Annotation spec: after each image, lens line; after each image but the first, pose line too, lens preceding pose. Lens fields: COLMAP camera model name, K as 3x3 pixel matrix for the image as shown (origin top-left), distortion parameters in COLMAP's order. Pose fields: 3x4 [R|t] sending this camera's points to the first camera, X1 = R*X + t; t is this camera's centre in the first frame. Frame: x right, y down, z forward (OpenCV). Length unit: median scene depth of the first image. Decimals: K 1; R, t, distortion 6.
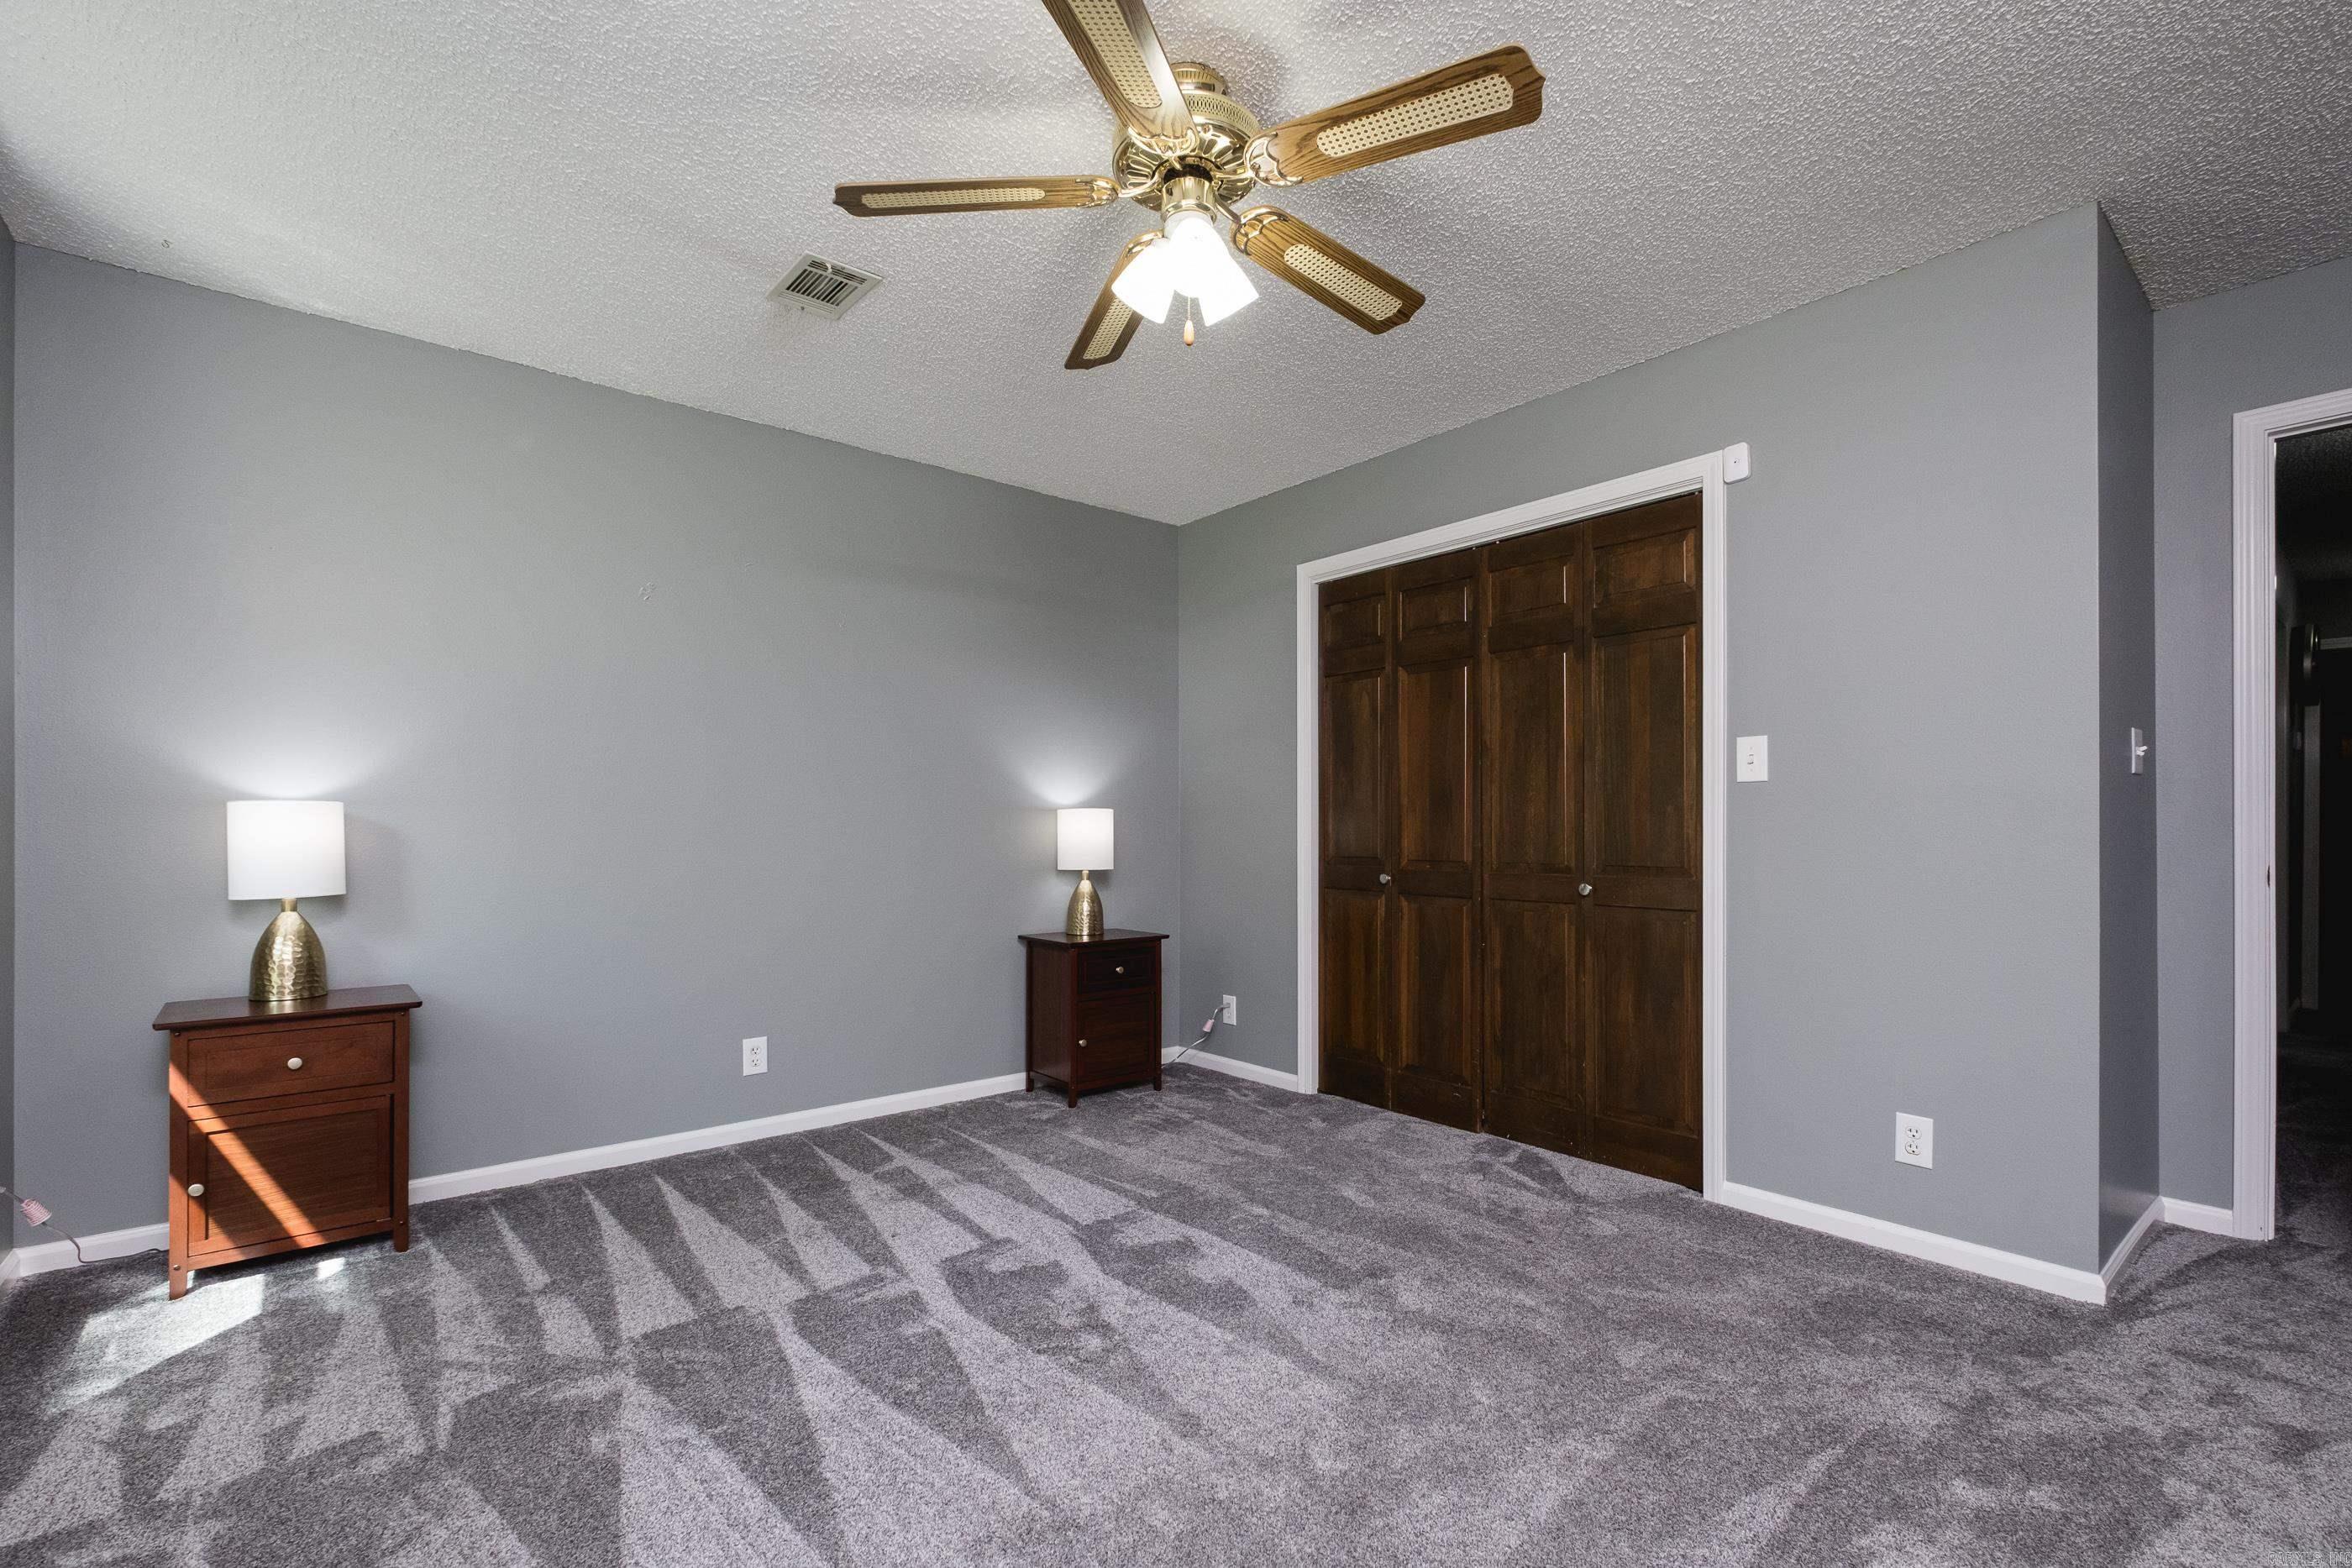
lens RADIAL K [[1033.9, 0, 1185.8], [0, 1033.9, 804.8], [0, 0, 1]] dist [0.000927, -0.000584]
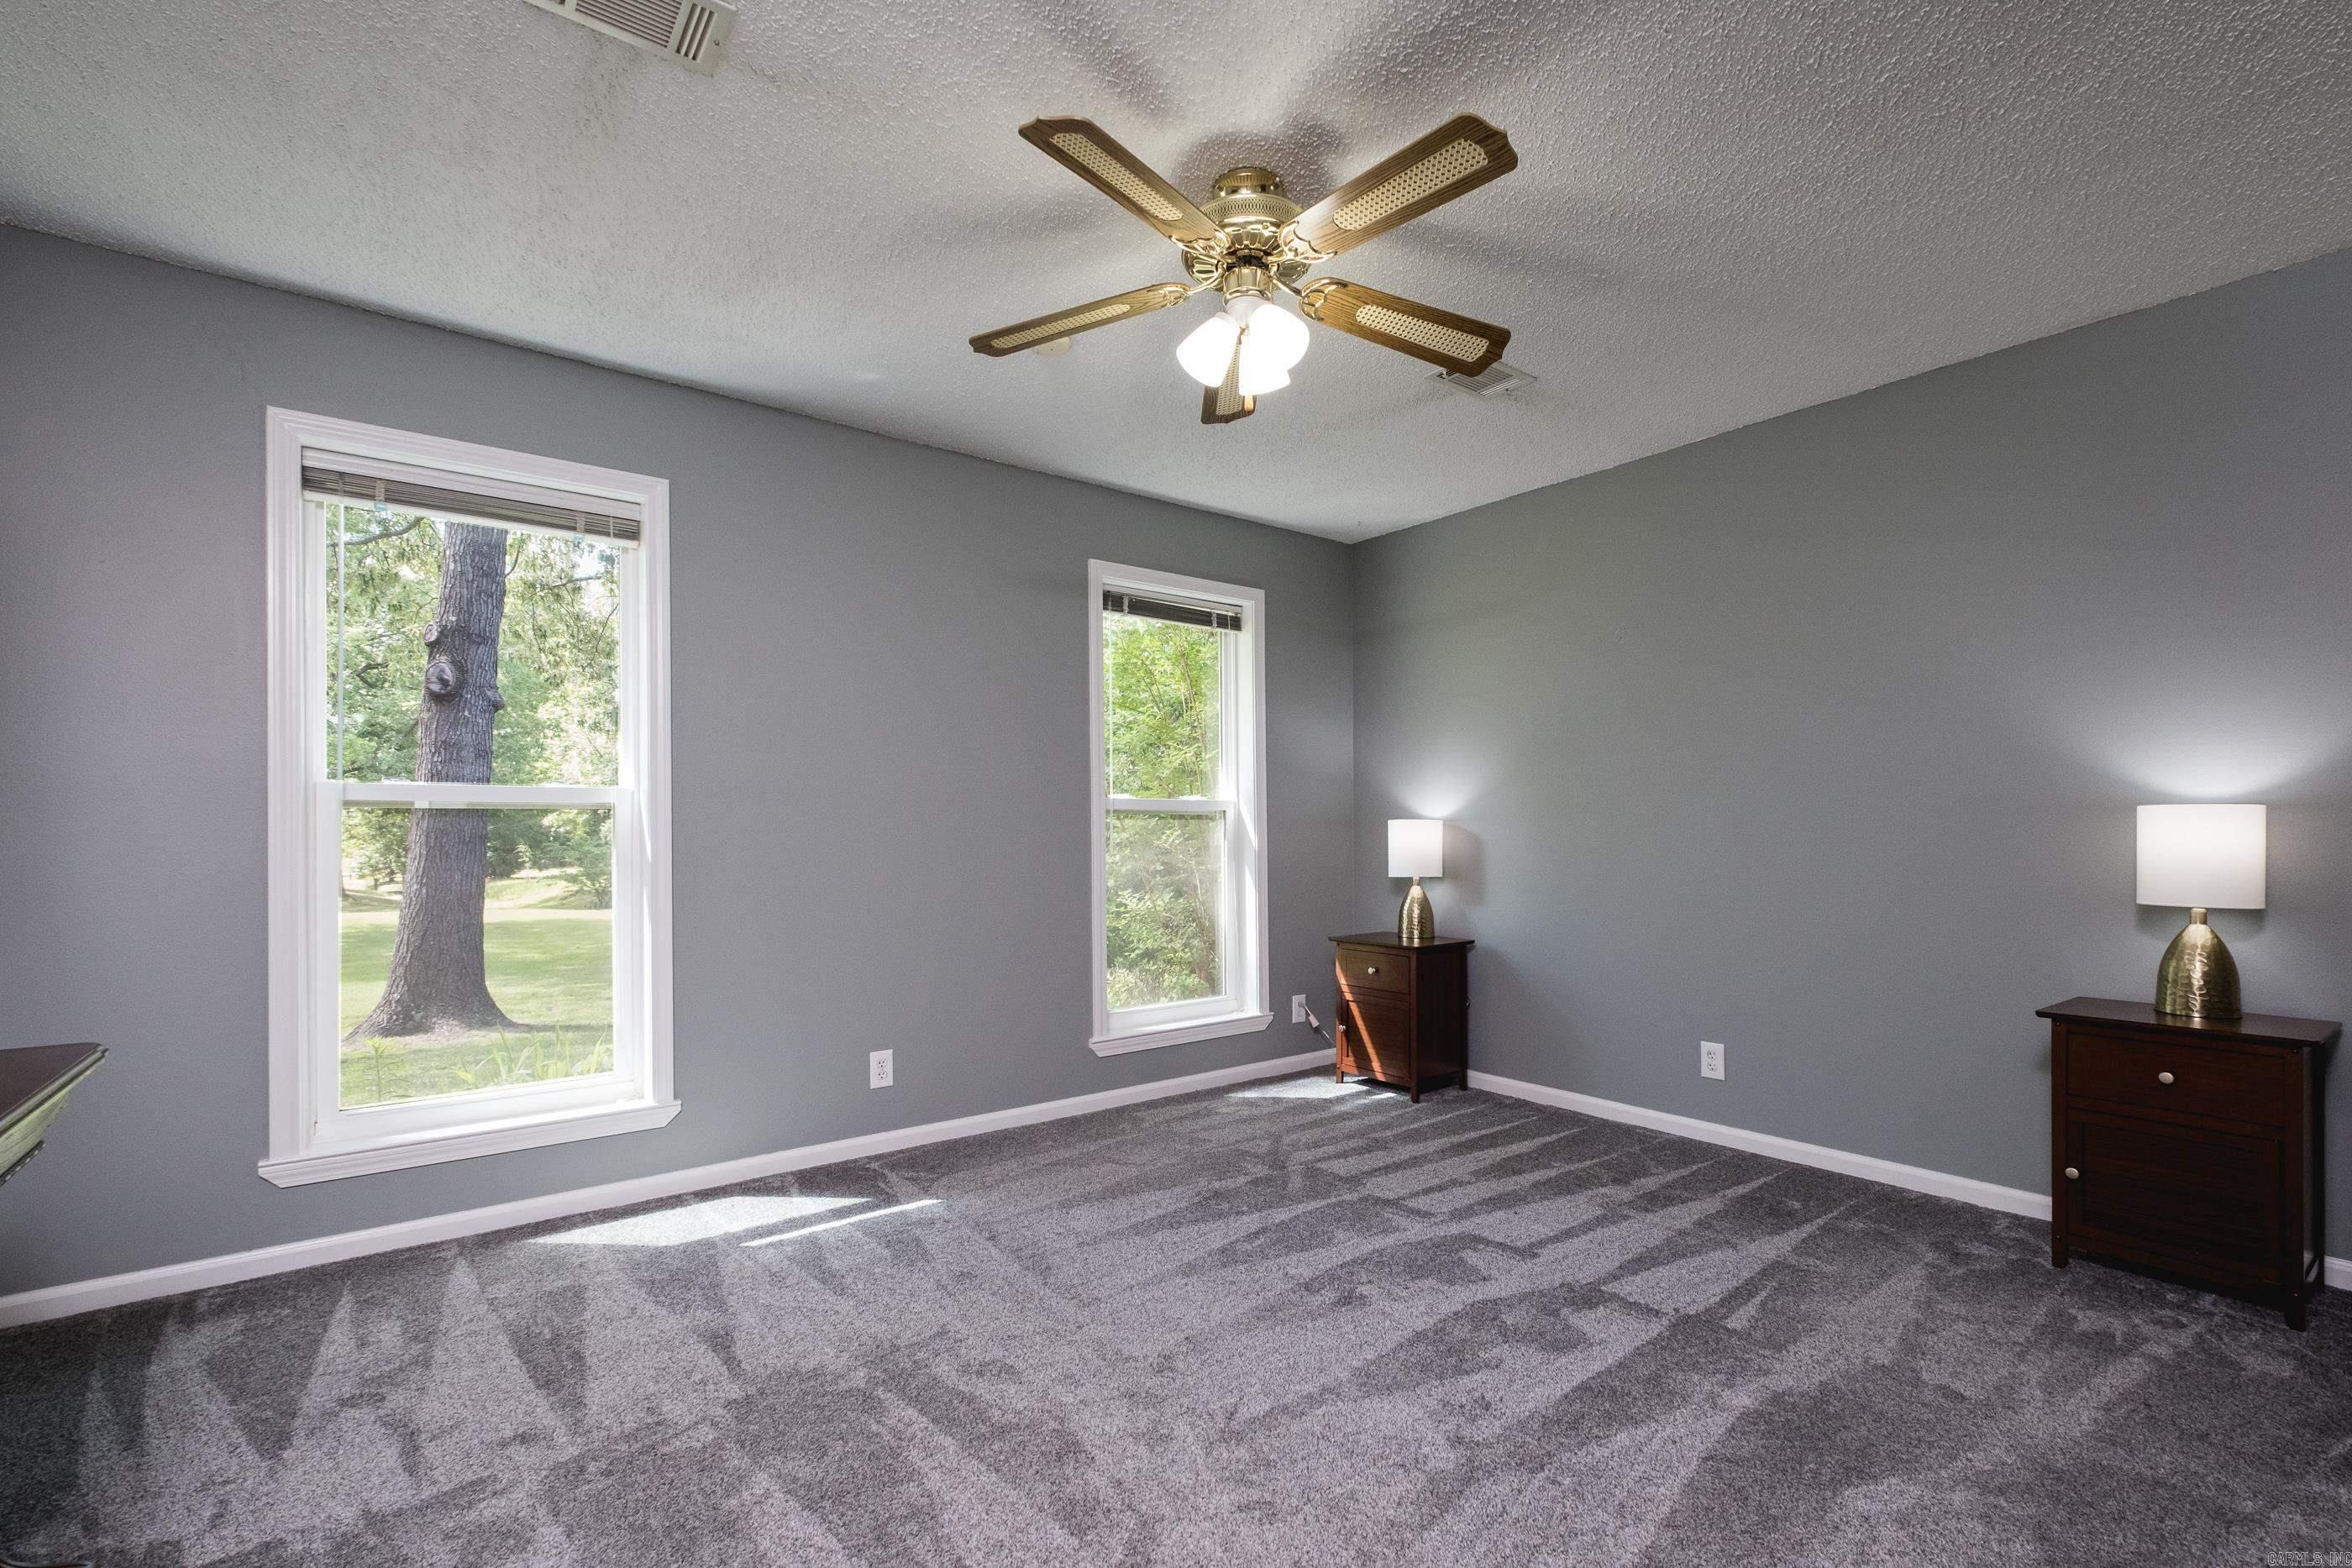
lens RADIAL K [[1033.9, 0, 1185.8], [0, 1033.9, 804.8], [0, 0, 1]] dist [0.000927, -0.000584]
pose [[-0.040176, -0.028469, -0.998787, 0.729658], [0.021840, 0.999330, -0.029363, 0.016056], [0.998954, -0.022993, -0.039527, 0.635694]]
